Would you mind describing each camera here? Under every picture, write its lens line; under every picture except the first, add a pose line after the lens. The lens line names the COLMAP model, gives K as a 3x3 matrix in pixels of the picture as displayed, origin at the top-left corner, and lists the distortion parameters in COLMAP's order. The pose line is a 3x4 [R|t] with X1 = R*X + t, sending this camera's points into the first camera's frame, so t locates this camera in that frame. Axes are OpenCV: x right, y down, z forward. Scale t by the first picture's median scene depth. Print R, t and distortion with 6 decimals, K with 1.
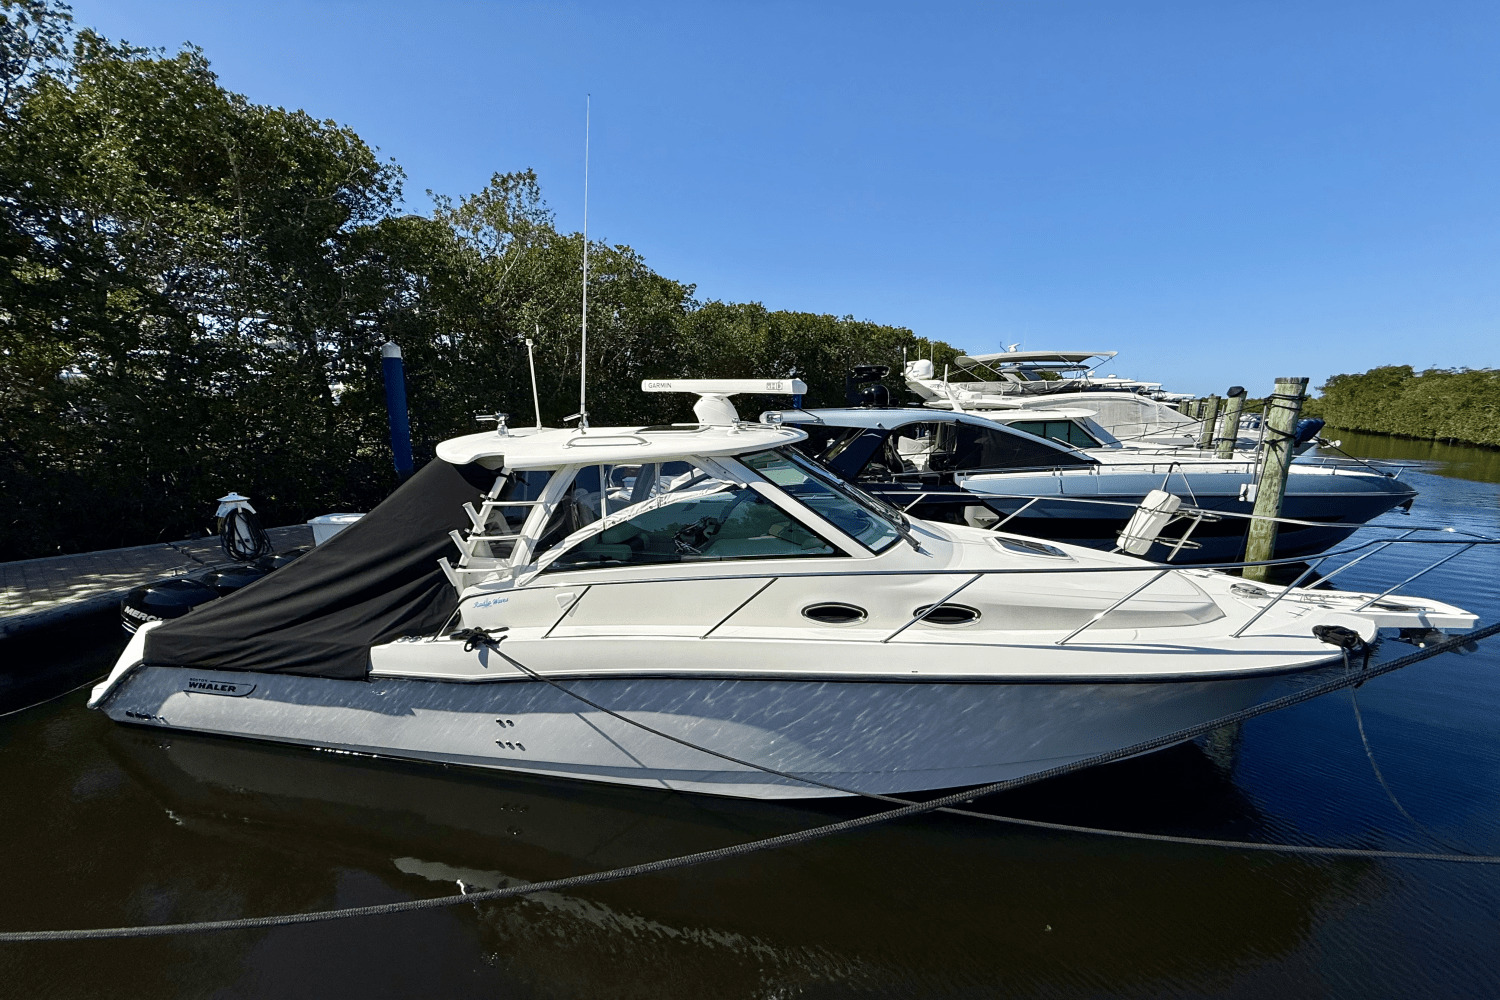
lens RADIAL K [[546.4, 0, 750.0], [0, 546.4, 500.0], [0, 0, 1]] dist [0.007454, -0.000079]
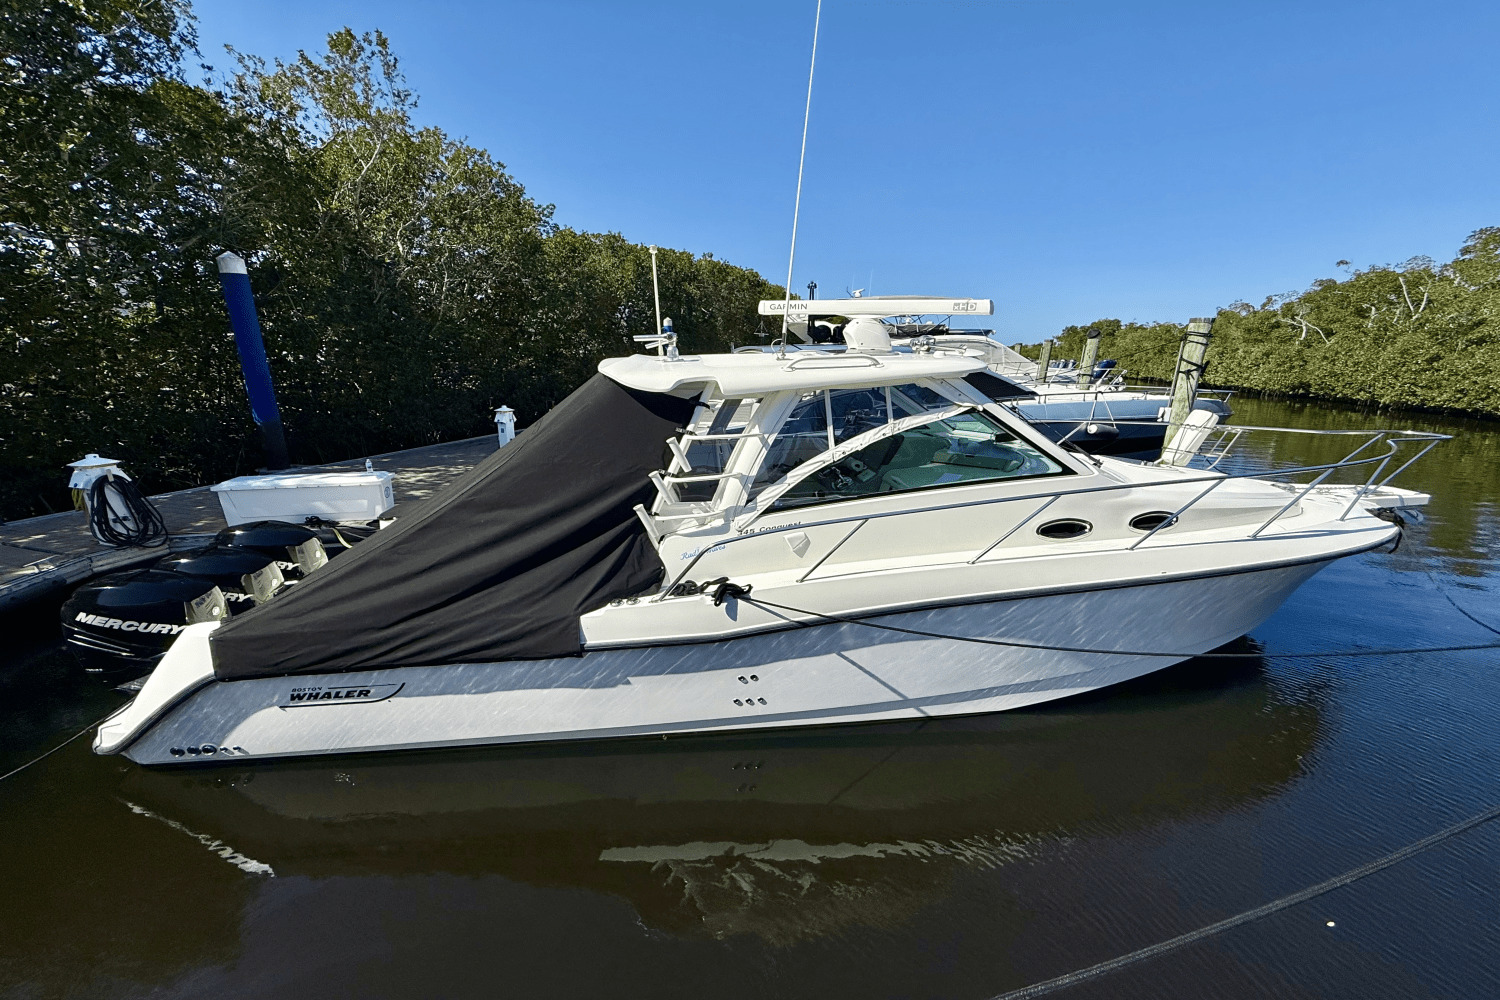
lens RADIAL K [[546.4, 0, 750.0], [0, 546.4, 500.0], [0, 0, 1]] dist [0.007454, -0.000079]
pose [[0.963105, -0.068231, 0.260333, -0.607196], [0.042395, 0.993715, 0.103602, 0.016809], [-0.265766, -0.088743, 0.959944, 0.141407]]
